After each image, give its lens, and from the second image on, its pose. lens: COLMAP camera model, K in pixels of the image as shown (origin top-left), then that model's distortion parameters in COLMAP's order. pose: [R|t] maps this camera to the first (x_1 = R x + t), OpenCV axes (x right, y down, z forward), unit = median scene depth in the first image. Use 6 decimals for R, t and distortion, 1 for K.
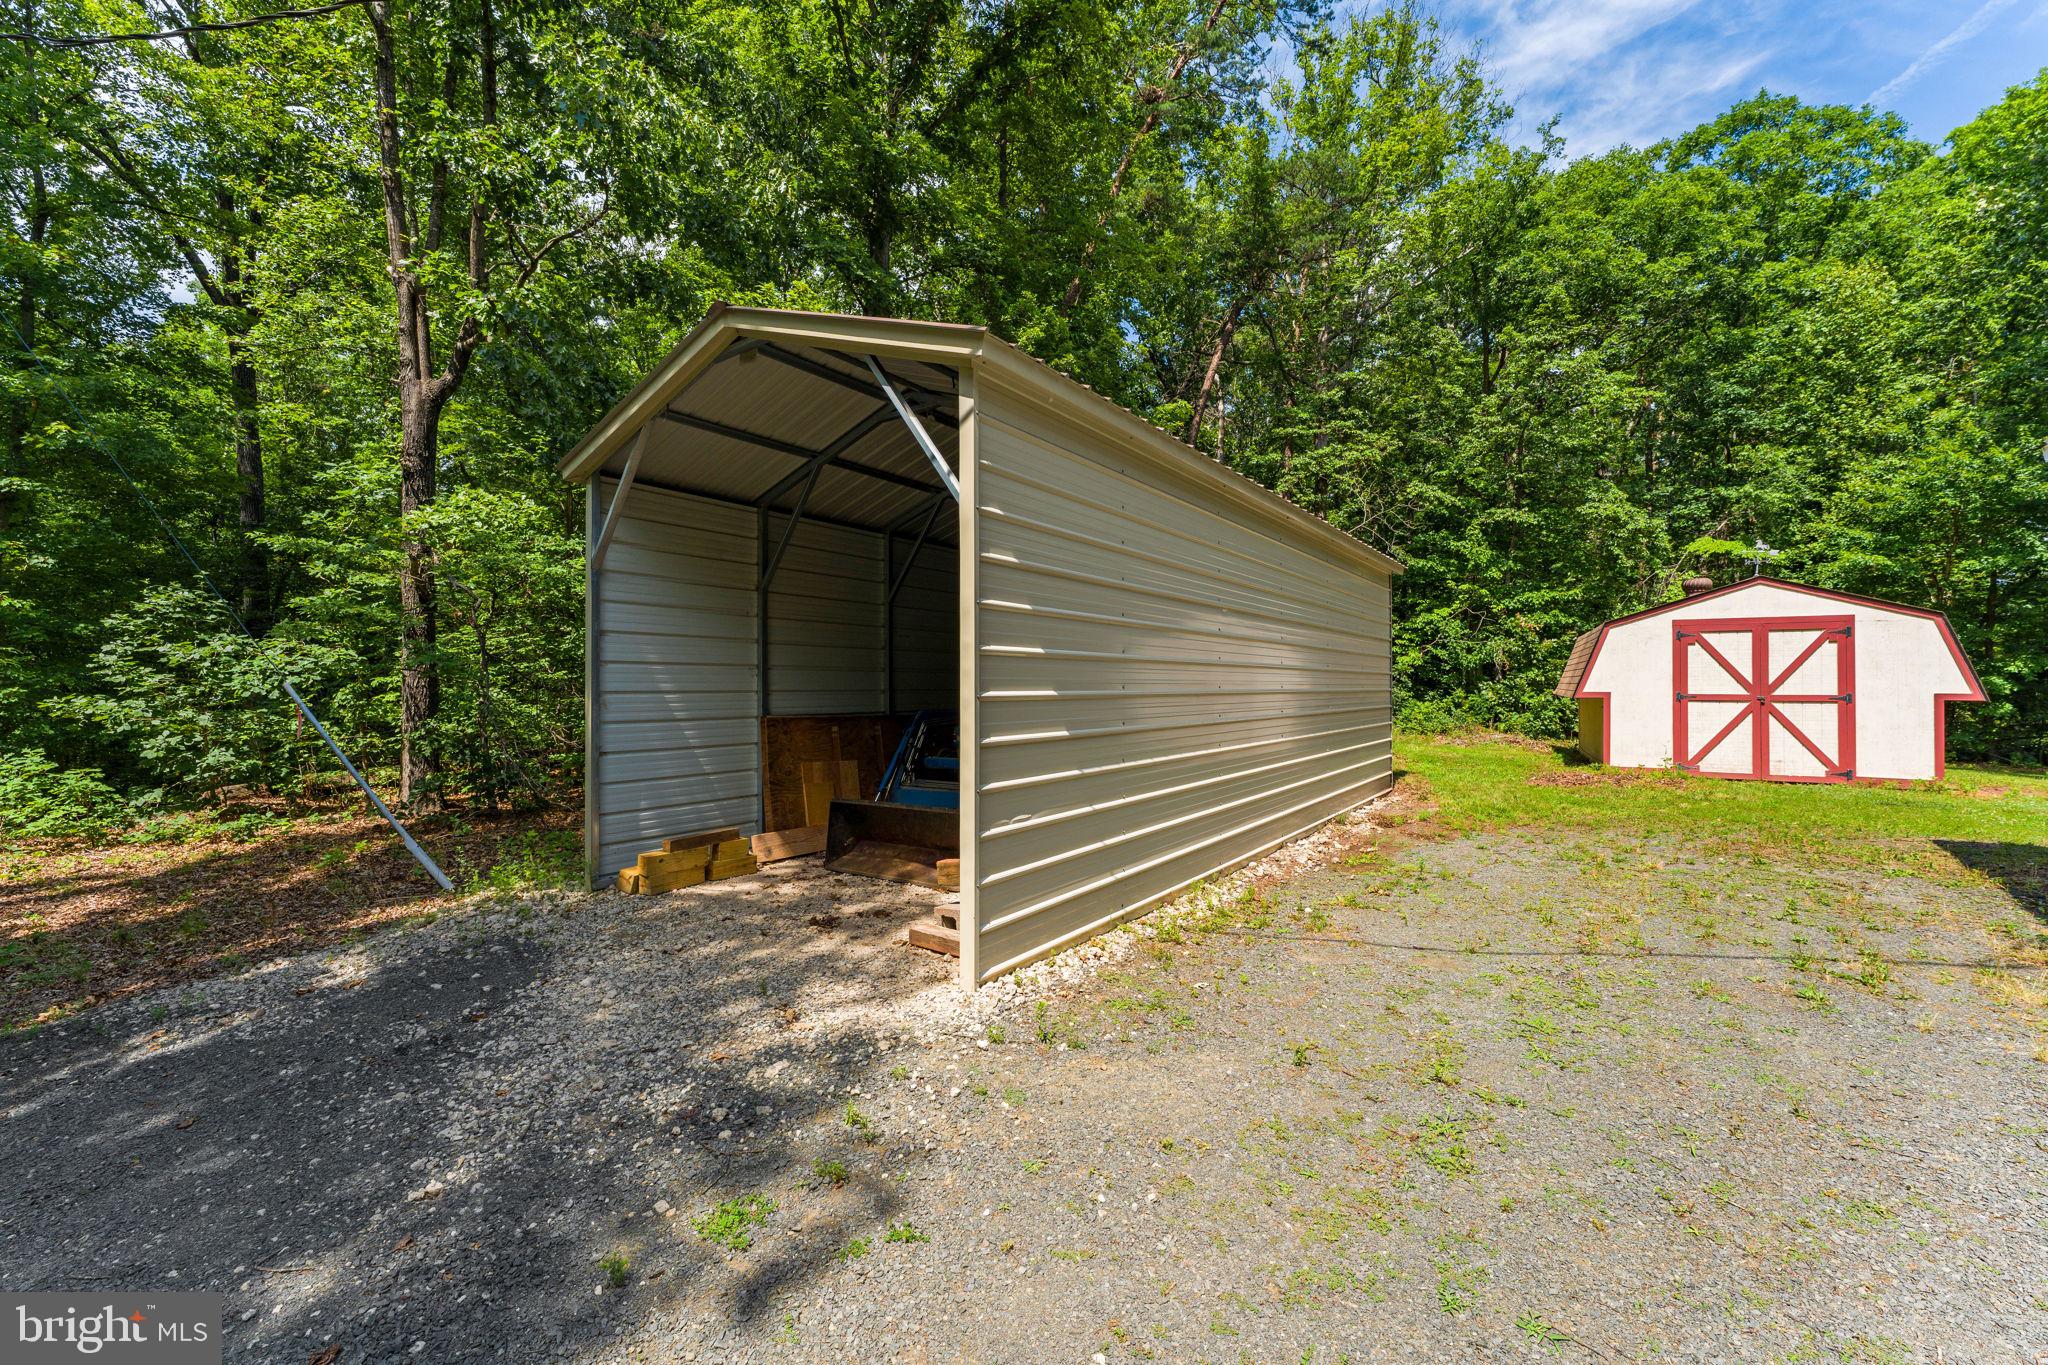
lens RADIAL K [[877.4, 0, 1025.0], [0, 877.4, 689.1], [0, 0, 1]] dist [0.001616, 0.000388]
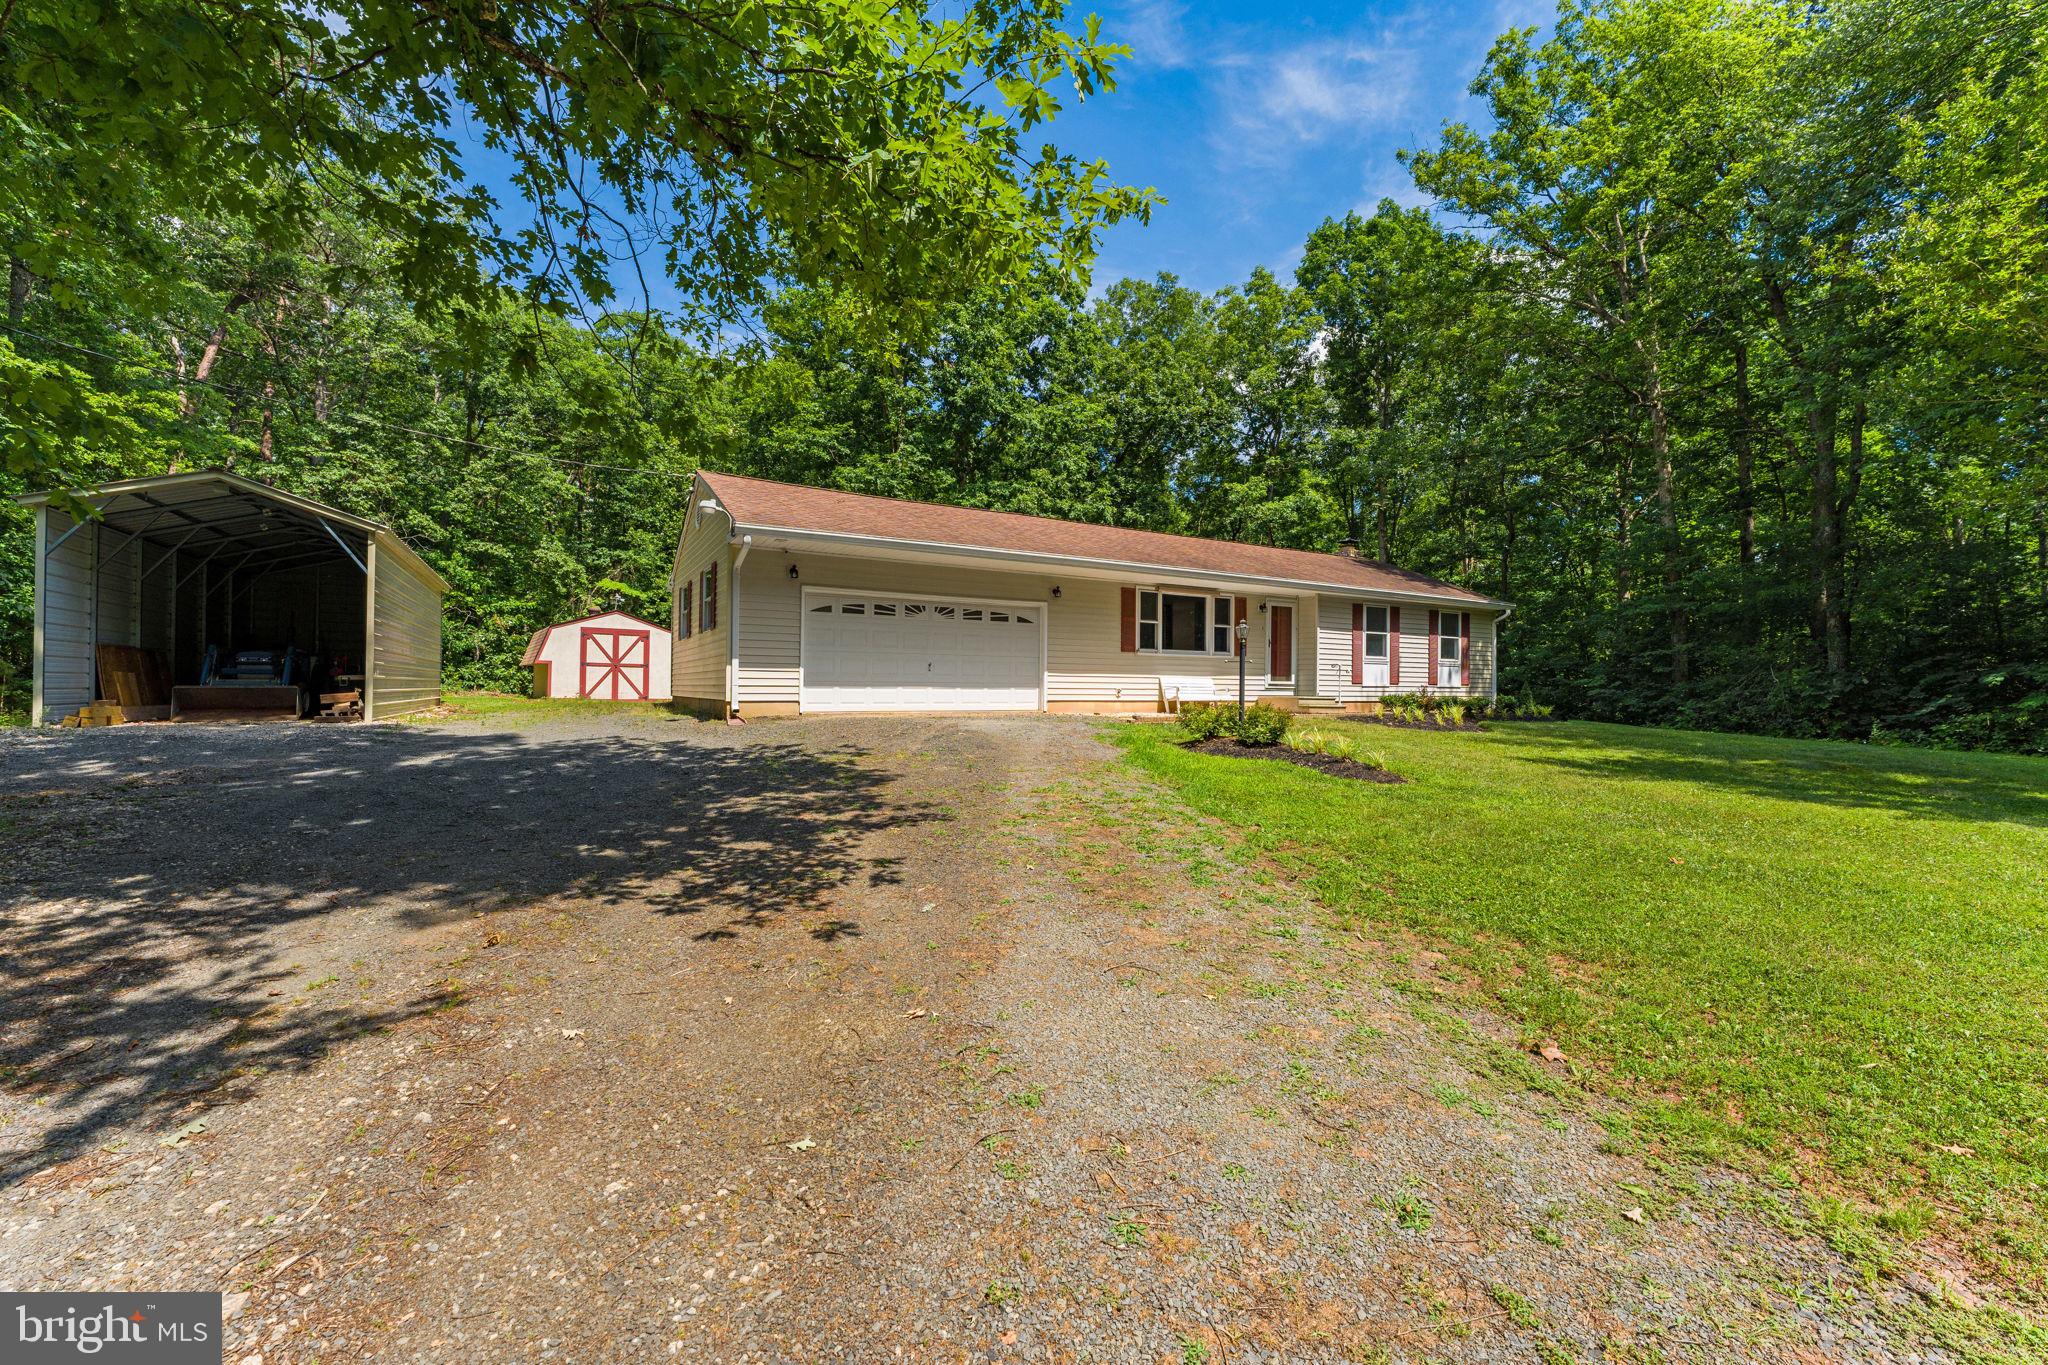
lens RADIAL K [[849.2, 0, 1018.0], [0, 849.2, 668.4], [0, 0, 1]] dist [0.000023, 0.000123]
pose [[0.461862, 0.027626, 0.886521, -0.393784], [-0.008930, 0.999609, -0.026498, 0.044433], [-0.886907, 0.004322, 0.461928, -0.591432]]
